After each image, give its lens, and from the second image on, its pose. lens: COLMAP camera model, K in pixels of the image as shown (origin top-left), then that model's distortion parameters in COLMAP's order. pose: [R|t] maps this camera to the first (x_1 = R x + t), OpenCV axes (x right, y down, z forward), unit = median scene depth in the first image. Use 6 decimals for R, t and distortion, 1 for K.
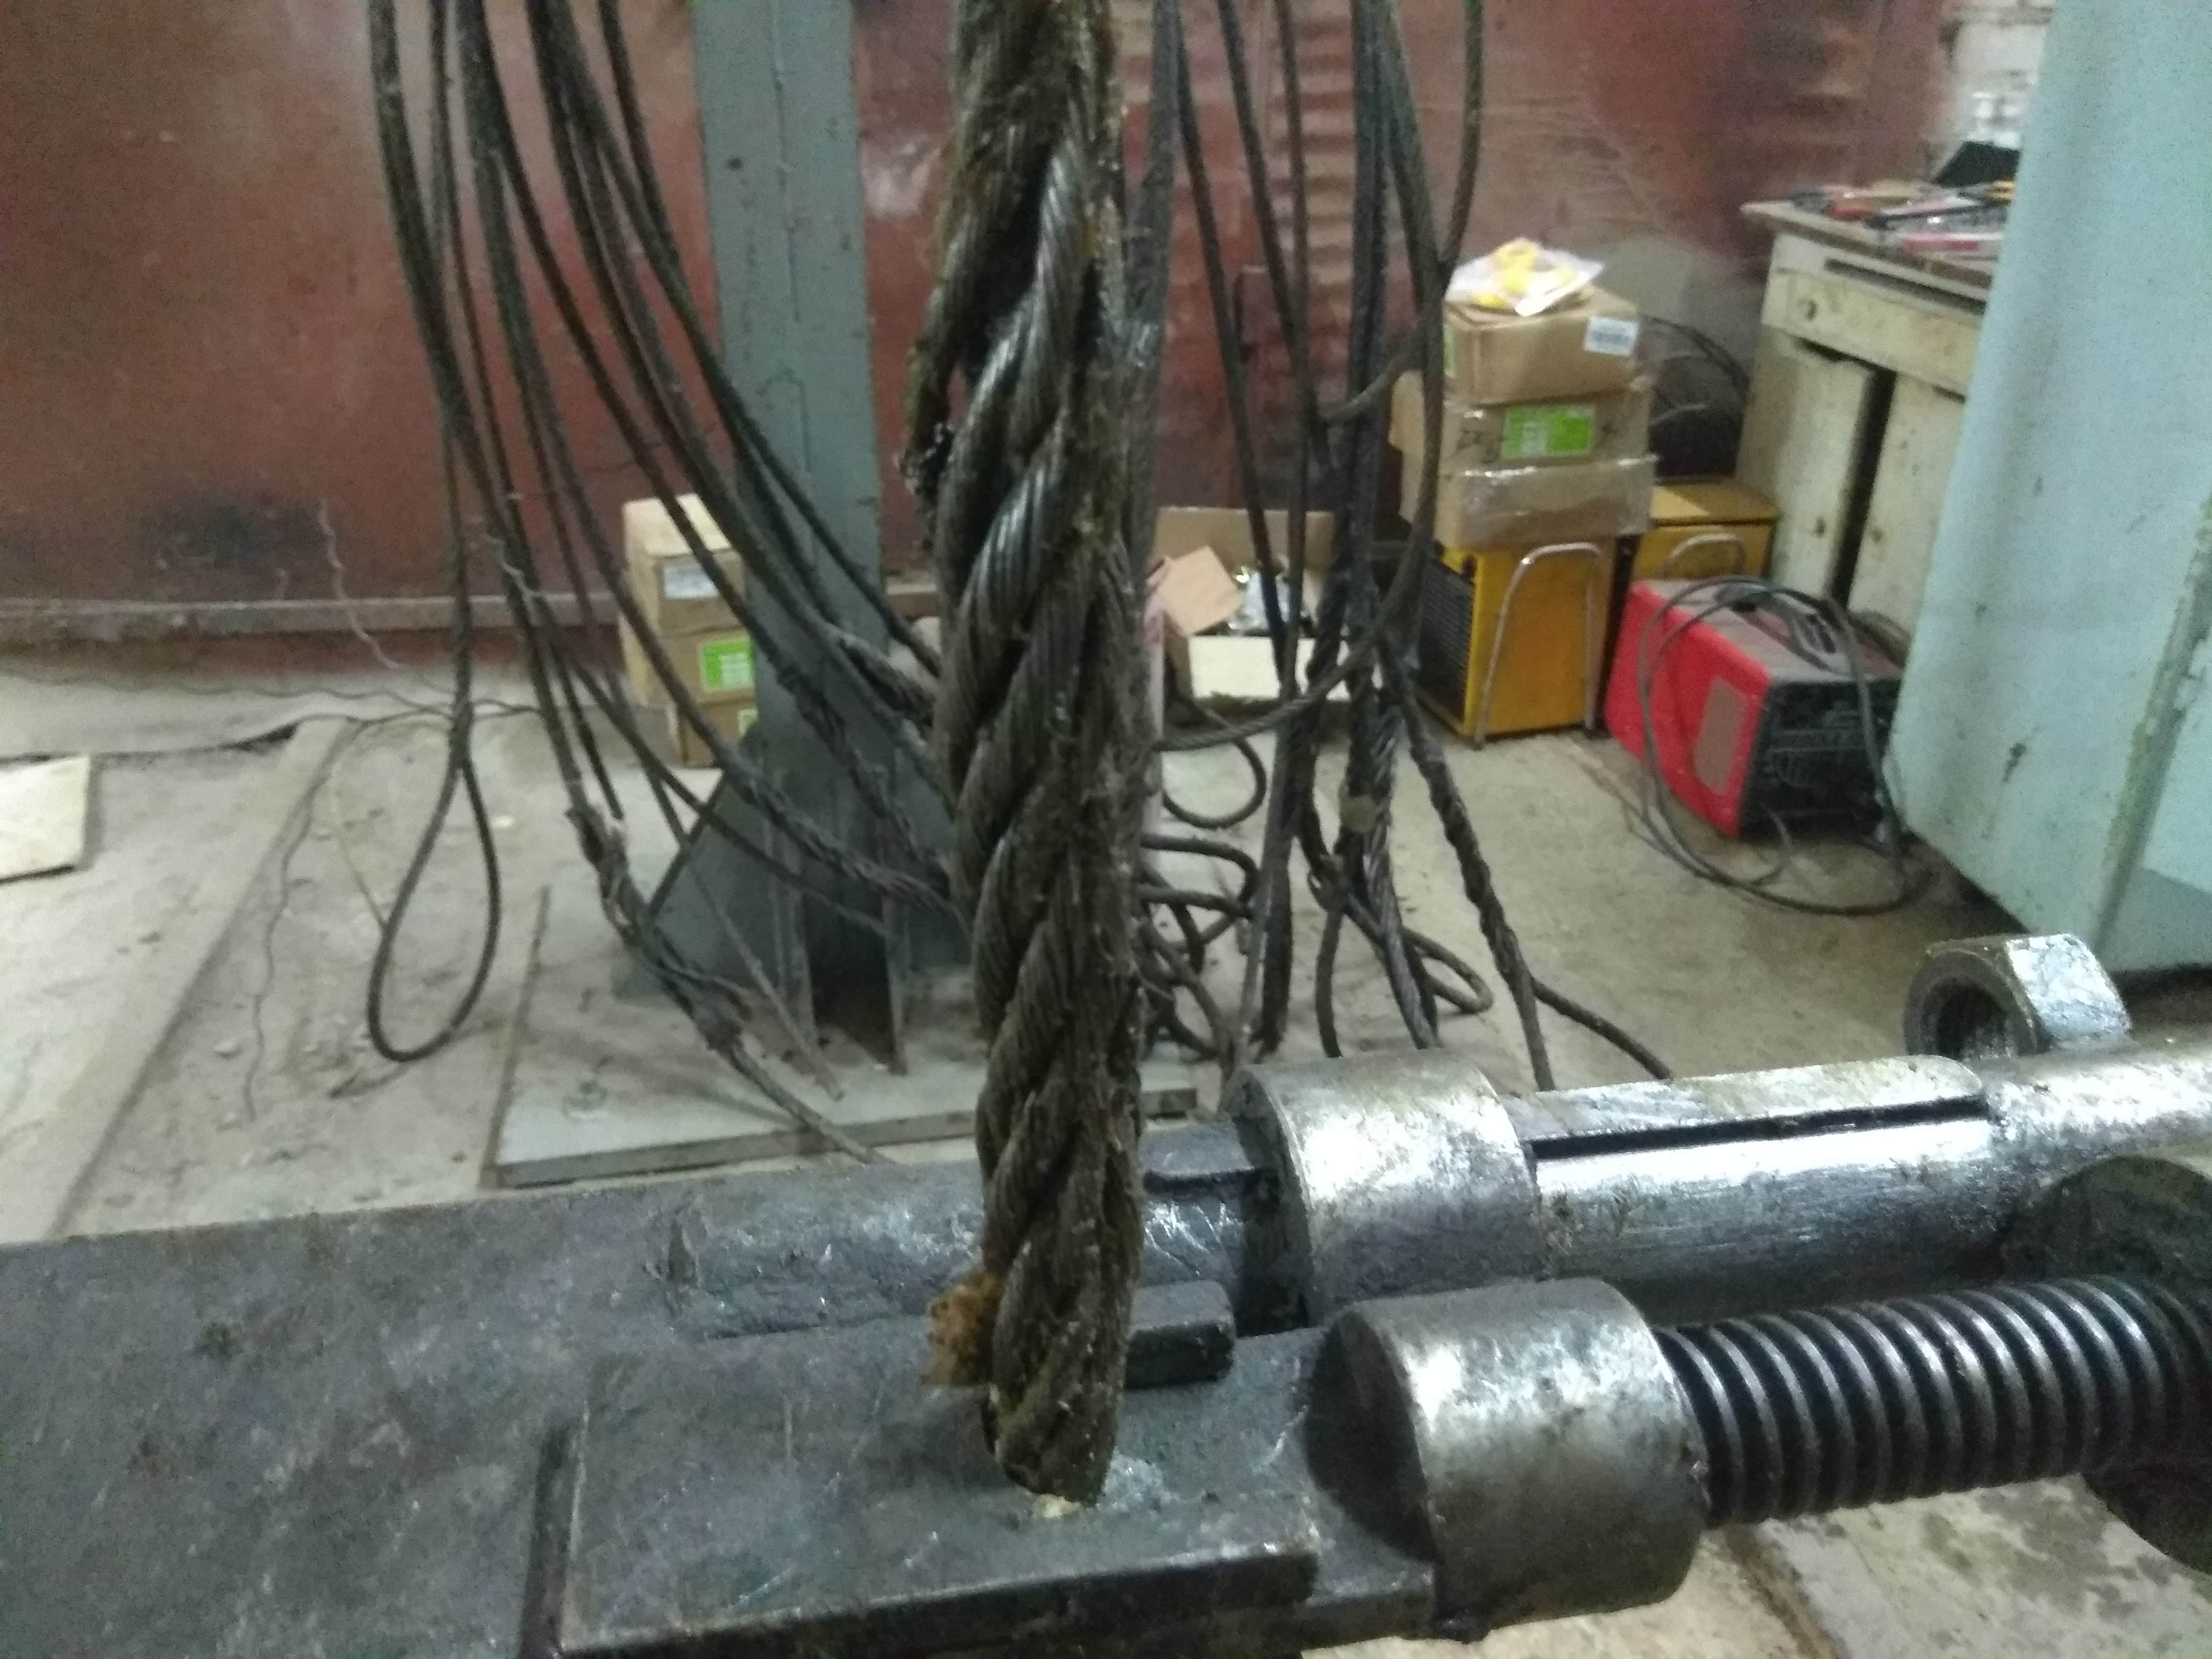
lens RADIAL K [[1719.2, 0, 1106.0], [0, 1719.2, 829.5], [0, 0, 1]] dist [0.114494, -0.197553]
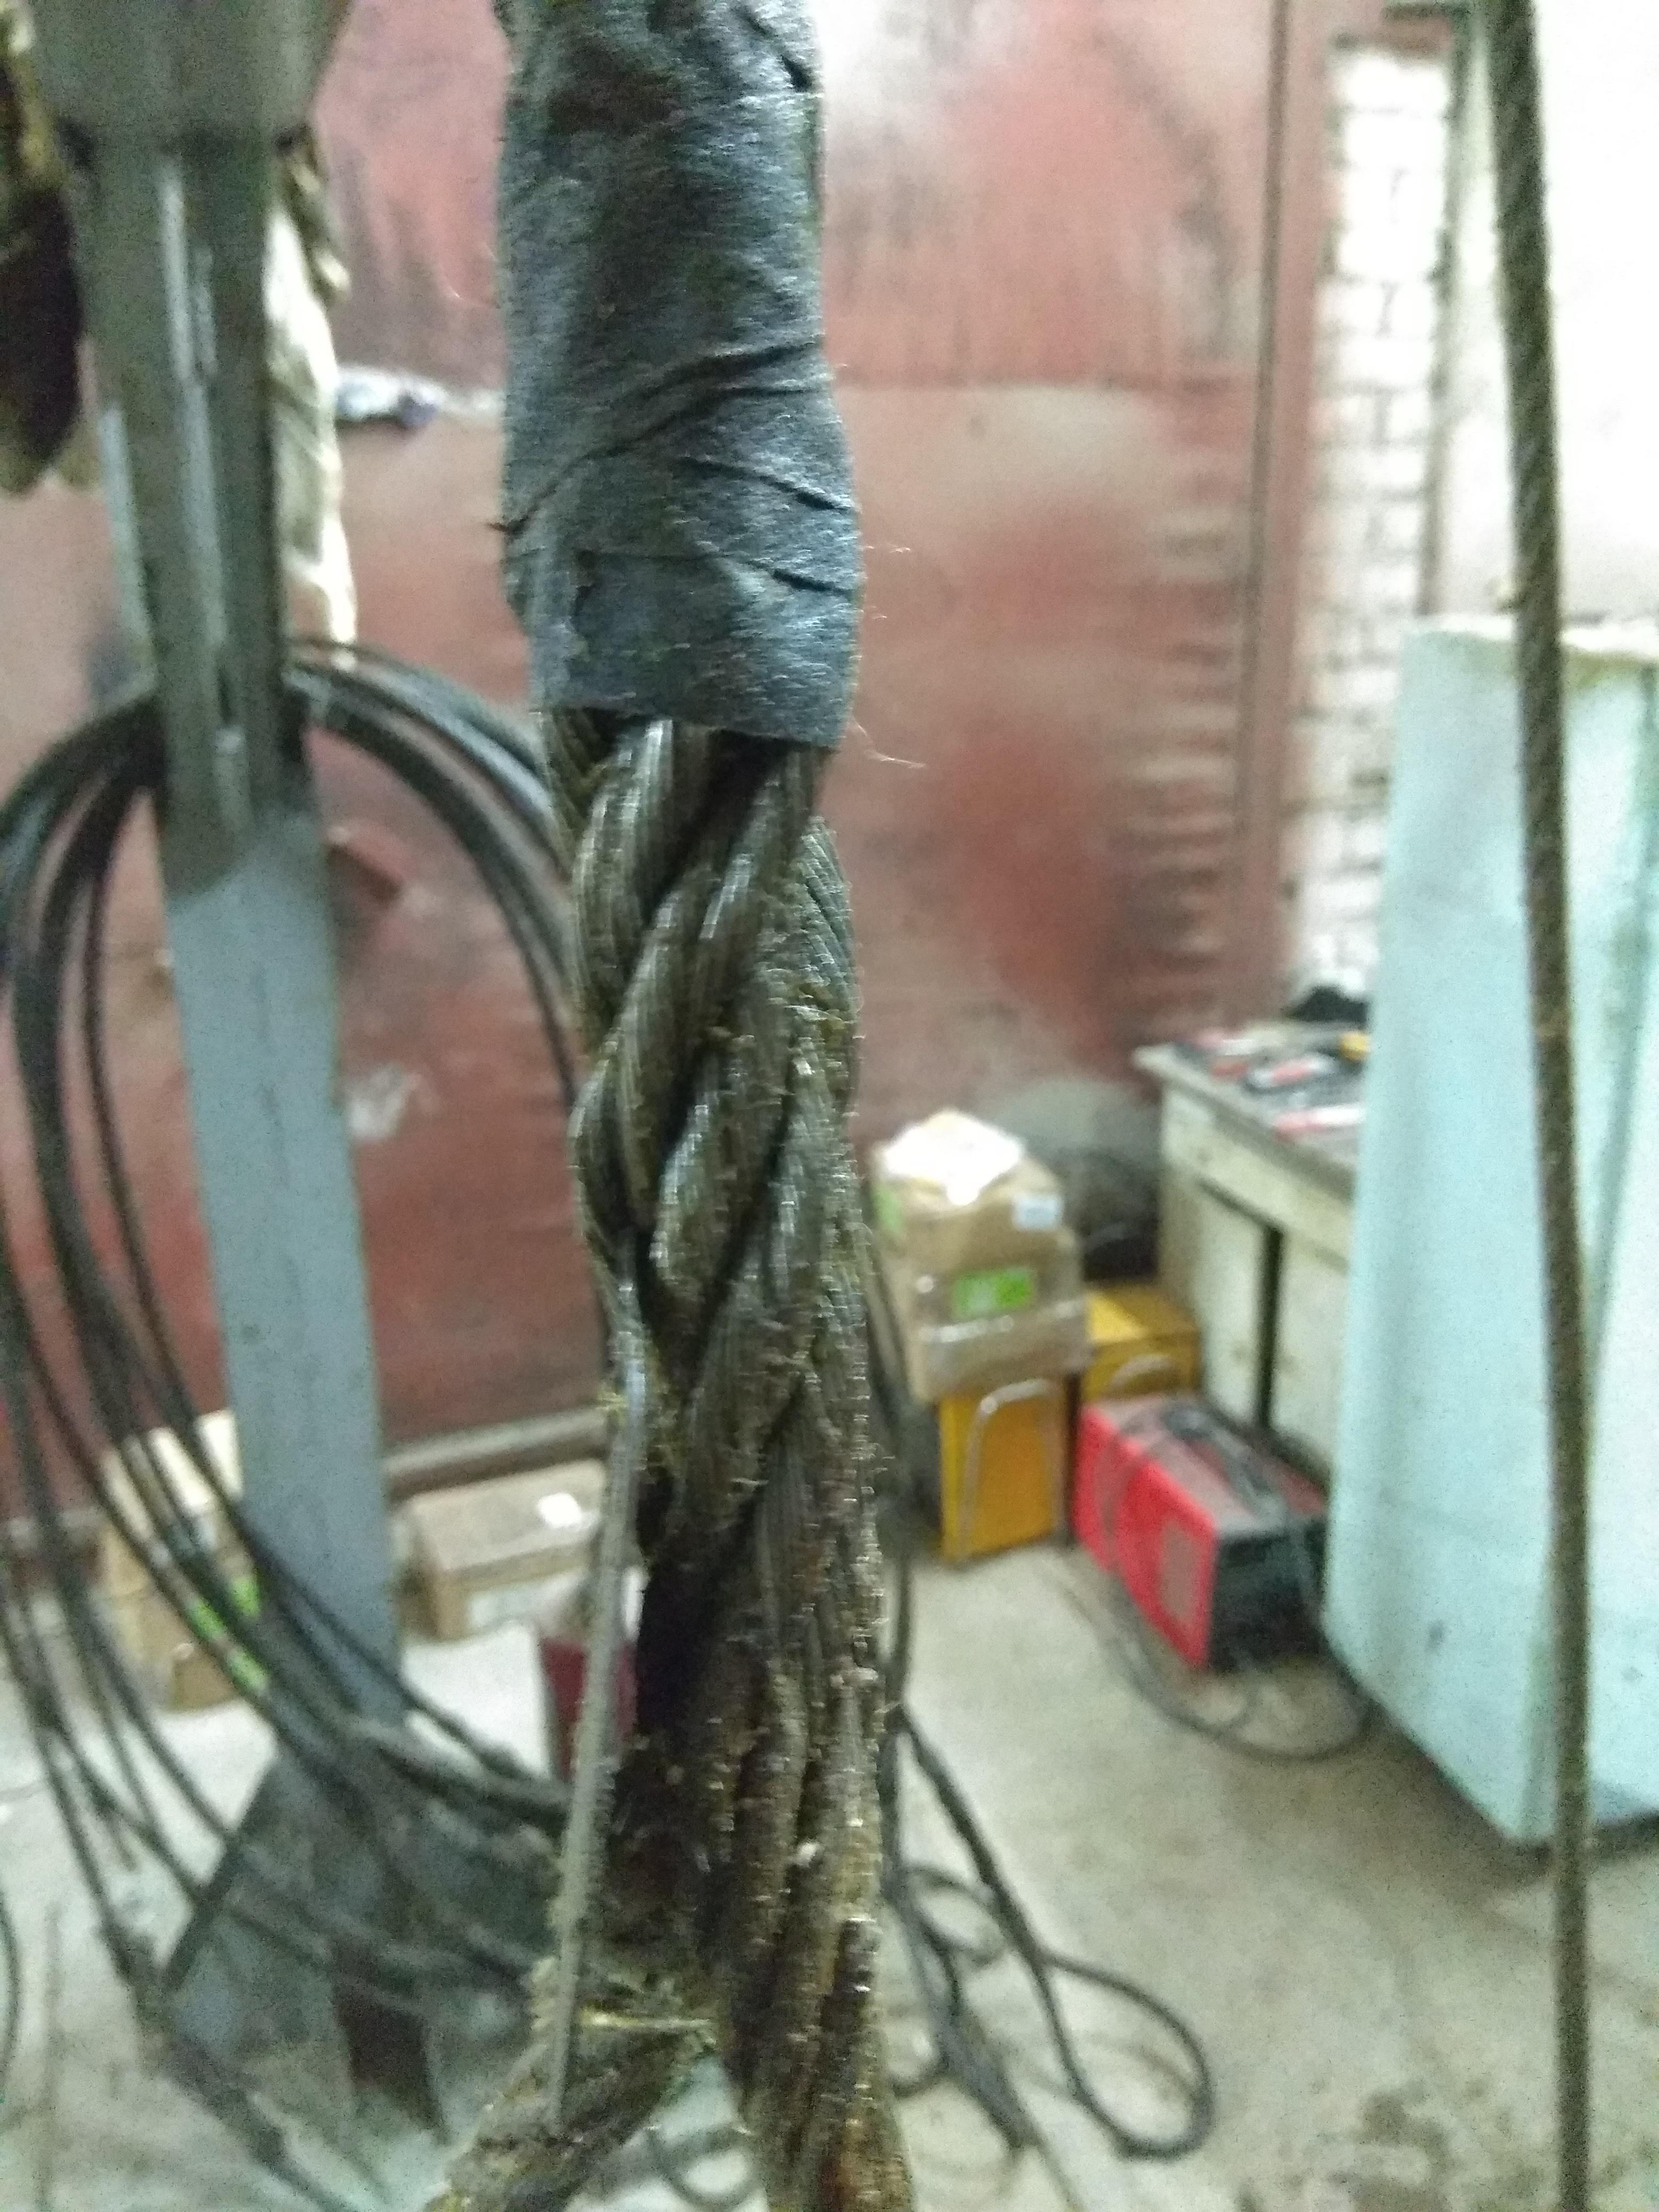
lens RADIAL K [[1760.0, 0, 815.8], [0, 1760.0, 1099.7], [0, 0, 1]] dist [0.122946, -0.240929]
pose [[0.986678, -0.072091, 0.145841, -0.013359], [0.094385, 0.983828, -0.152233, -0.277843], [-0.132508, 0.163970, 0.977525, -0.137597]]
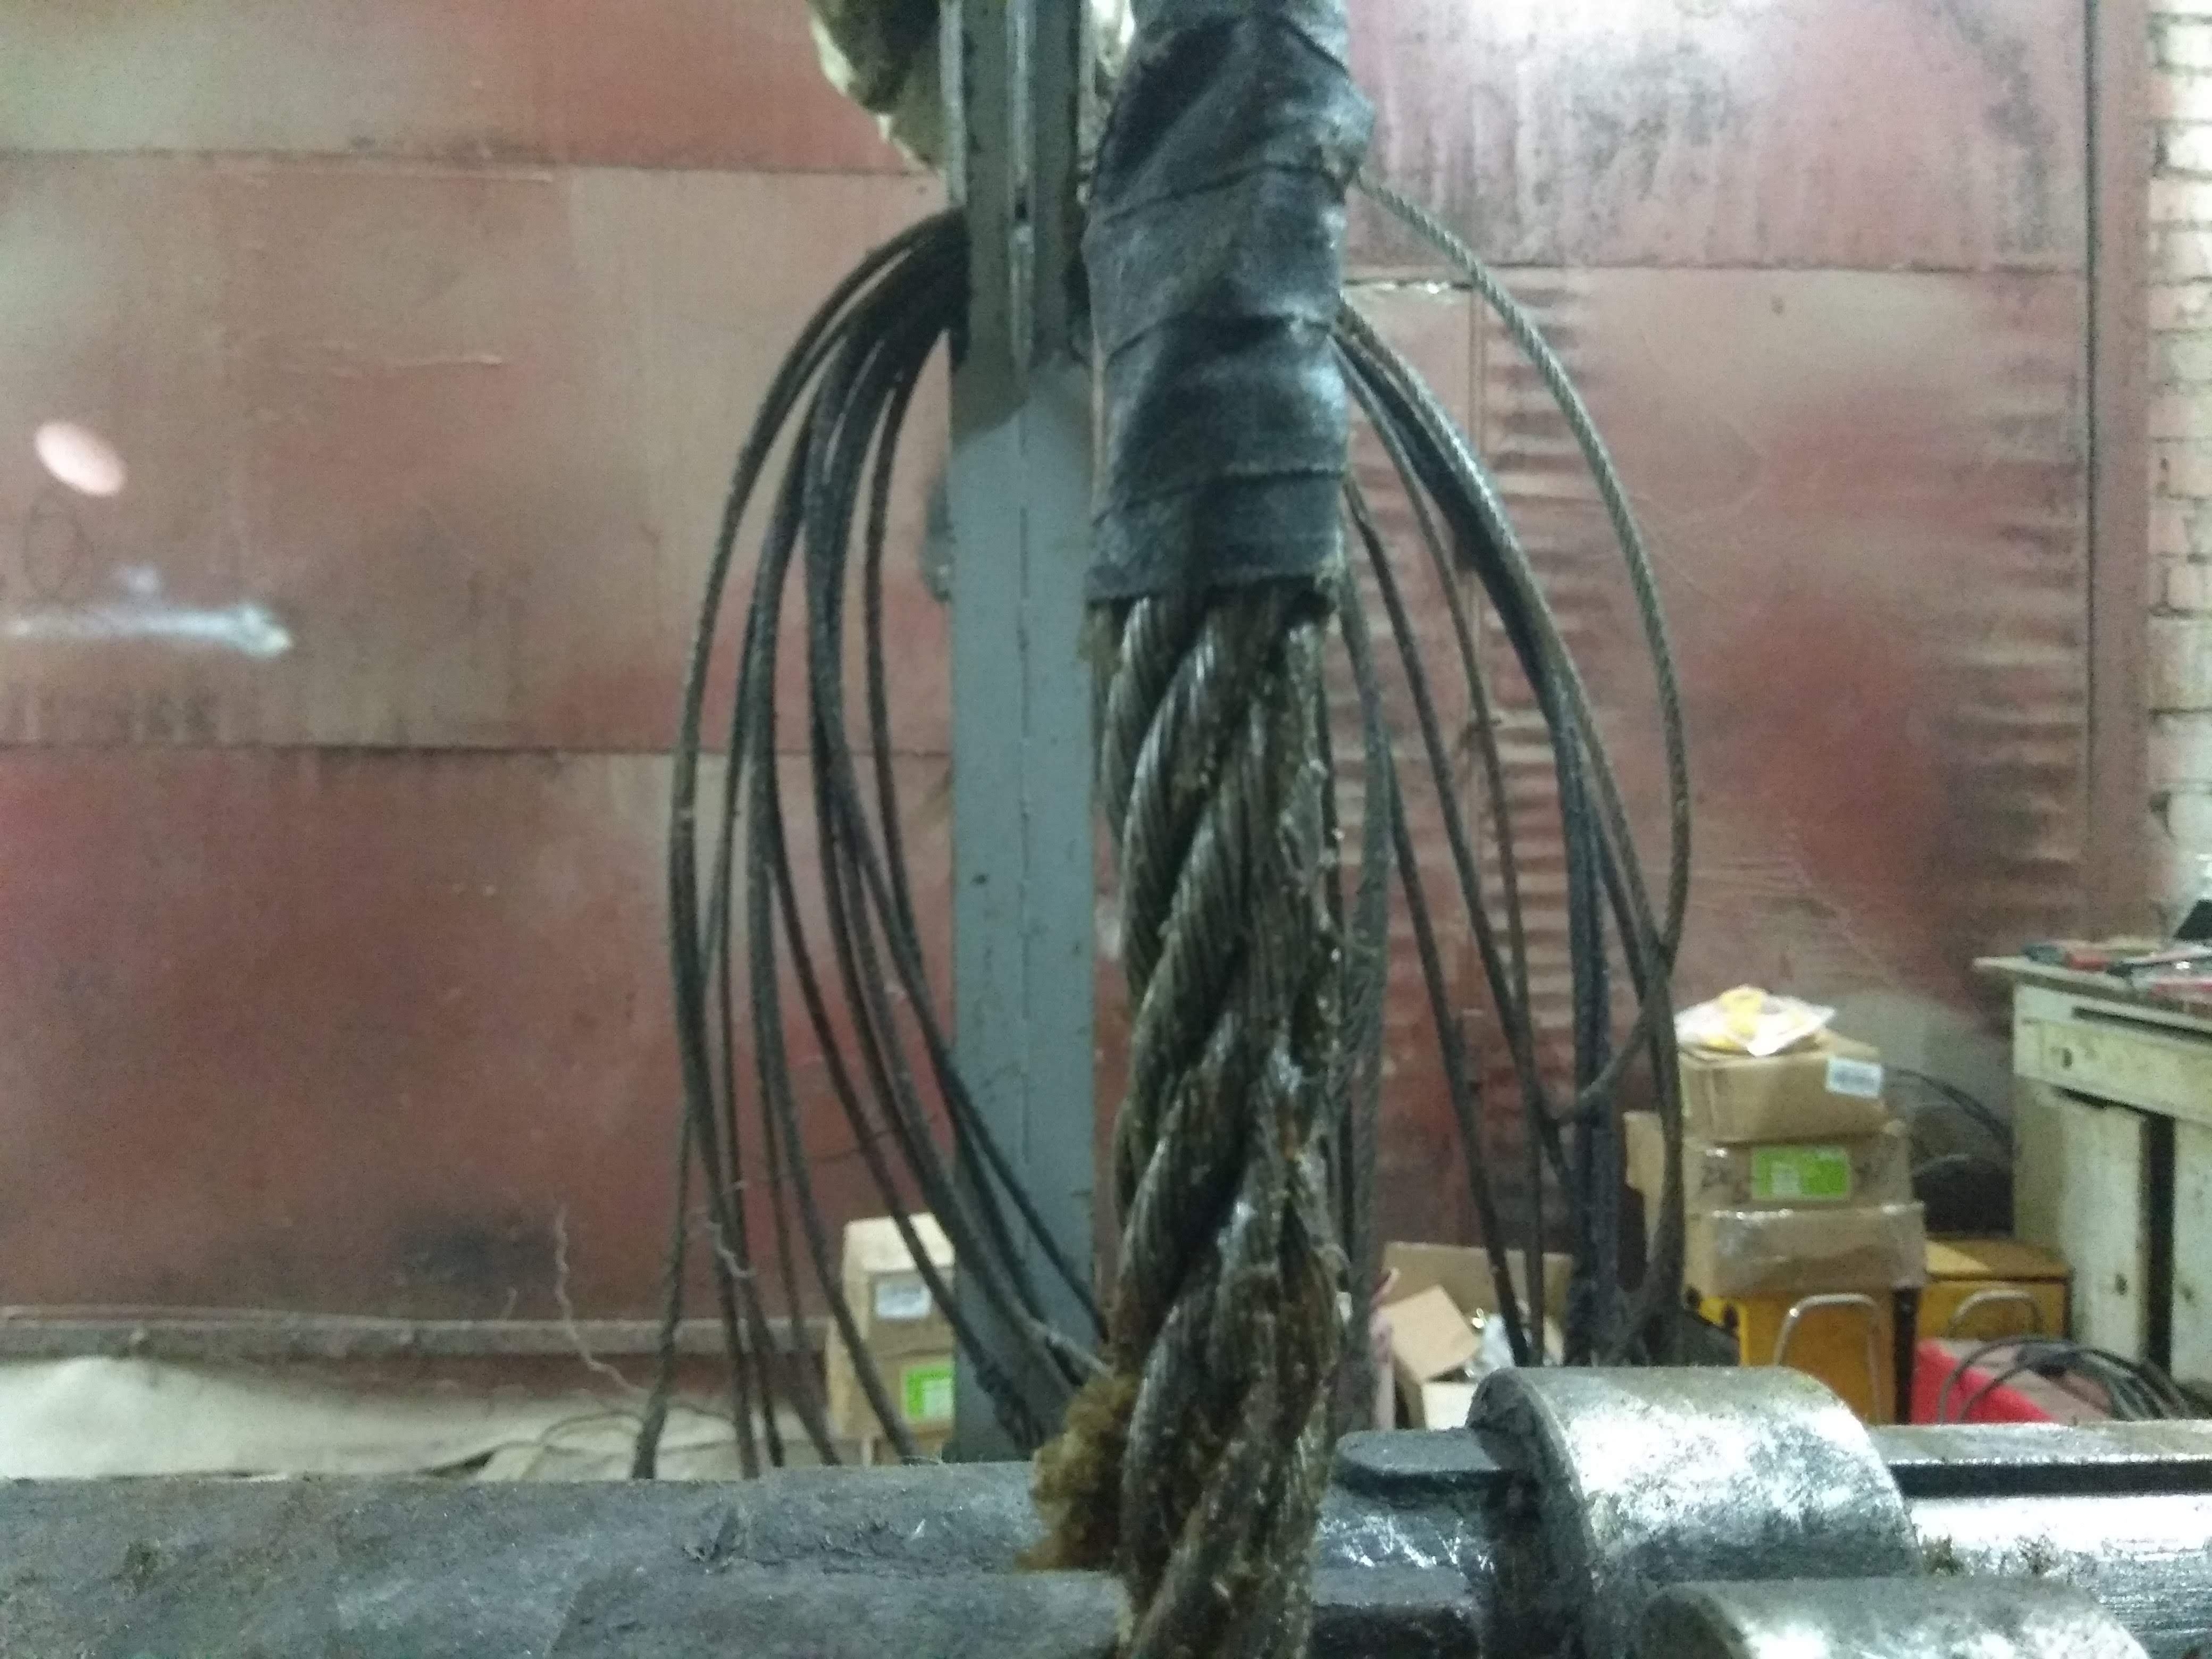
lens RADIAL K [[1719.2, 0, 1106.0], [0, 1719.2, 829.5], [0, 0, 1]] dist [0.114494, -0.197553]
pose [[0.991788, -0.007736, -0.127657, 0.002278], [-0.047930, 0.902937, -0.427092, 0.039944], [0.118570, 0.429703, 0.895152, 0.028822]]
